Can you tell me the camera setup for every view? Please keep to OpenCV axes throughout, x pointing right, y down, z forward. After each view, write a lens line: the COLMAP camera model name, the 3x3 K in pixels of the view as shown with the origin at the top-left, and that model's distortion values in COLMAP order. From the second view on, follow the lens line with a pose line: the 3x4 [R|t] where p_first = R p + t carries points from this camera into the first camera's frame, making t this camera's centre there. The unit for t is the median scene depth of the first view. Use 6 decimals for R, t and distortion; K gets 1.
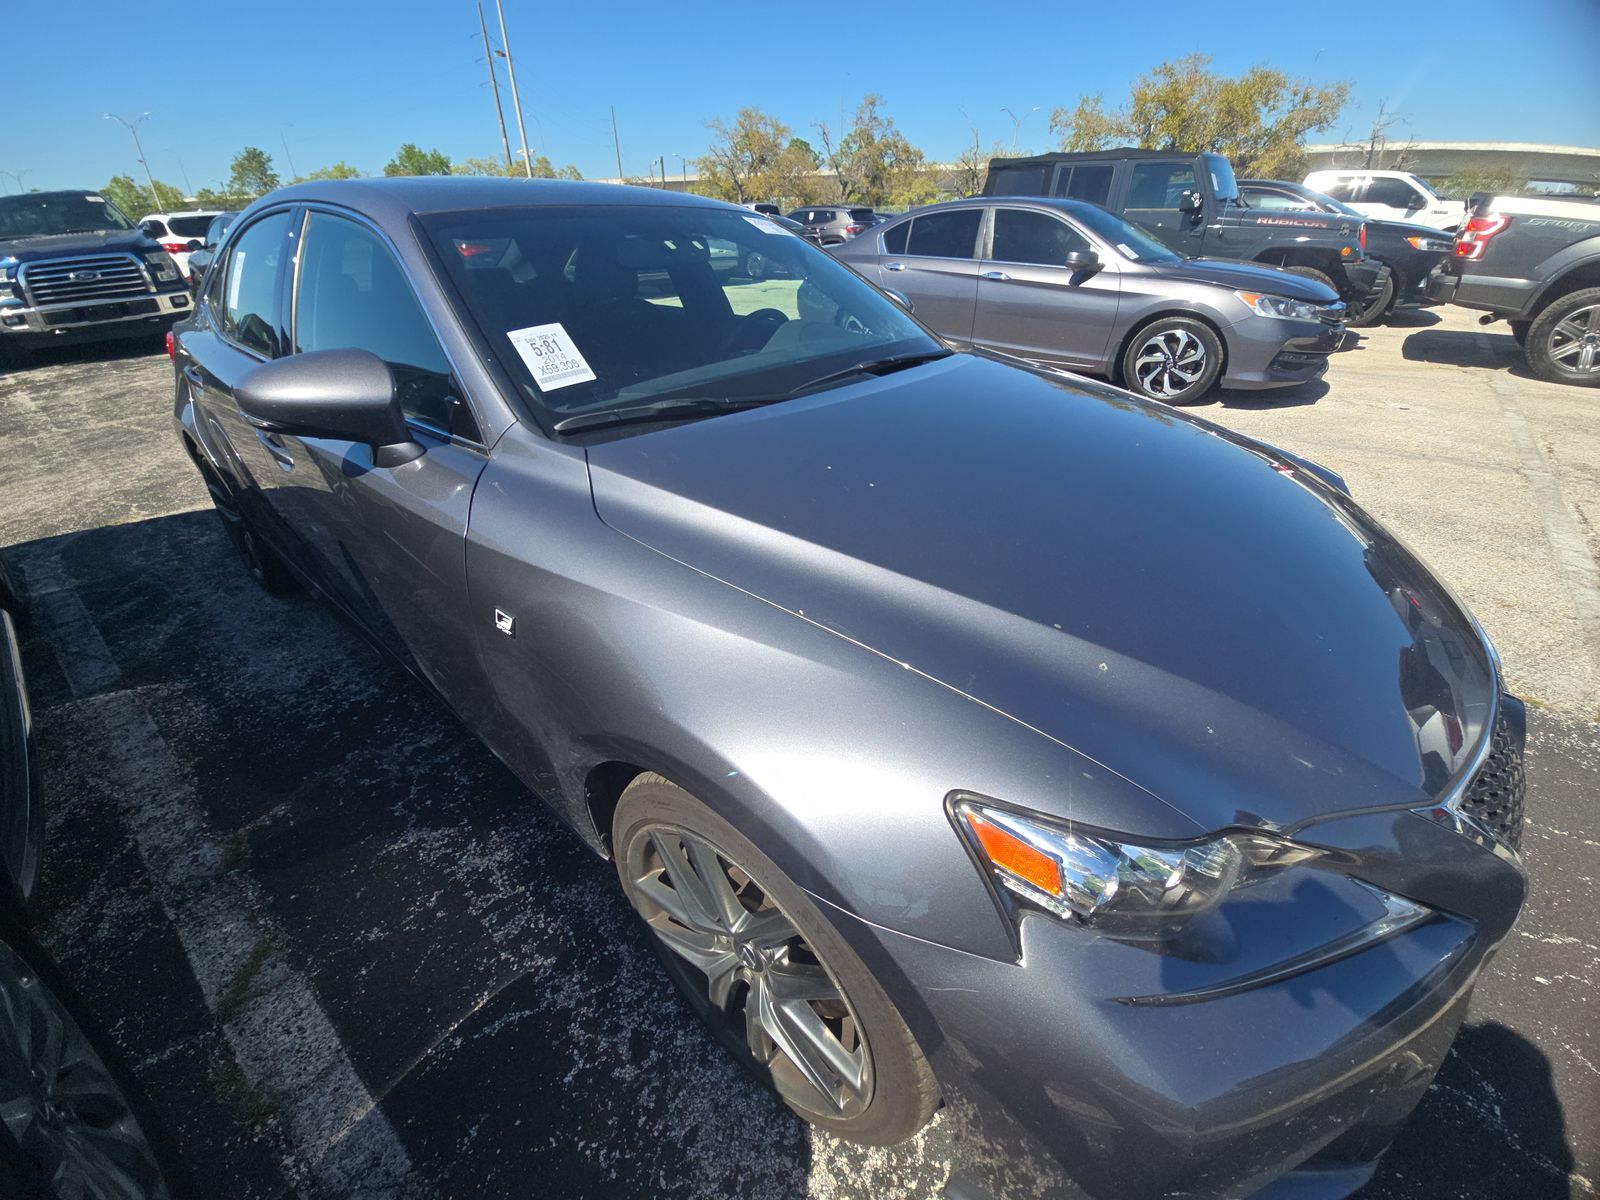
lens RADIAL K [[655.6, 0, 802.8], [0, 655.6, 593.1], [0, 0, 1]] dist [0.024944, -0.018122]
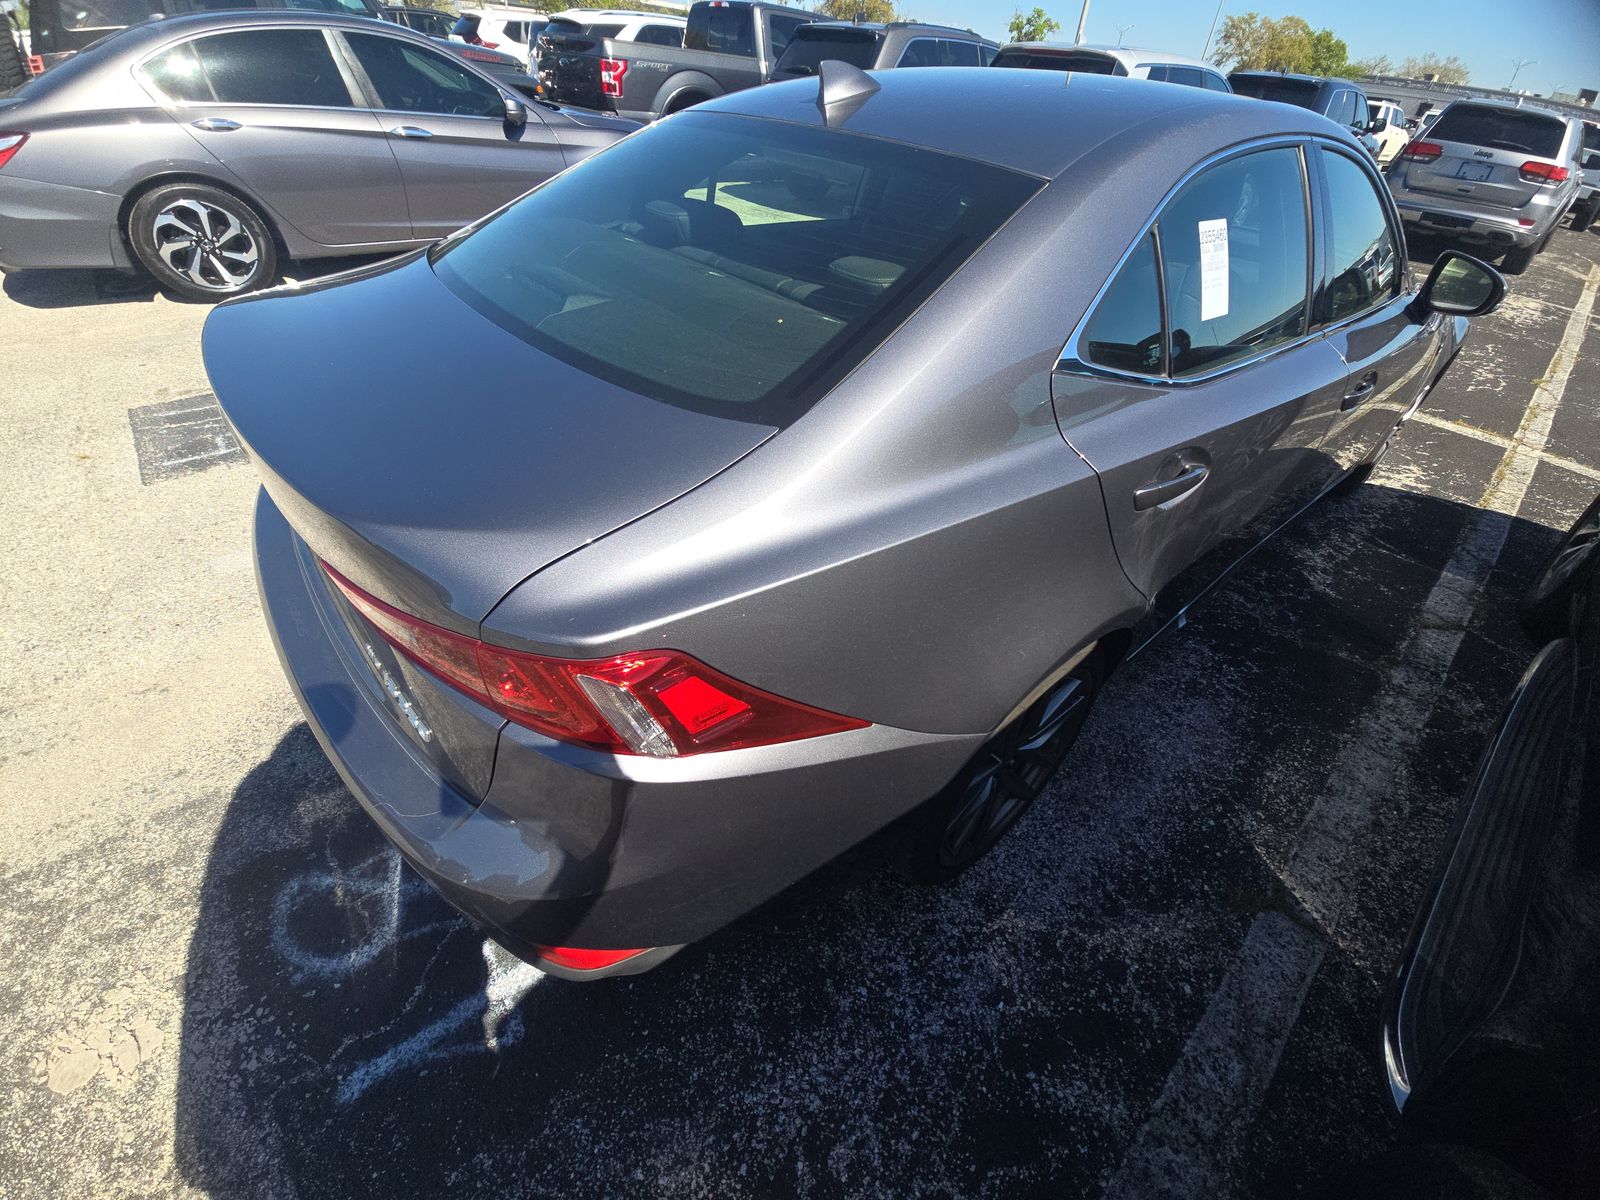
lens RADIAL K [[665.9, 0, 803.3], [0, 665.9, 594.2], [0, 0, 1]] dist [0.041505, -0.027718]
pose [[0.143993, -0.609764, 0.779394, -1.914165], [0.435564, 0.746259, 0.503370, -0.897086], [-0.888566, 0.266994, 0.373047, 1.421092]]
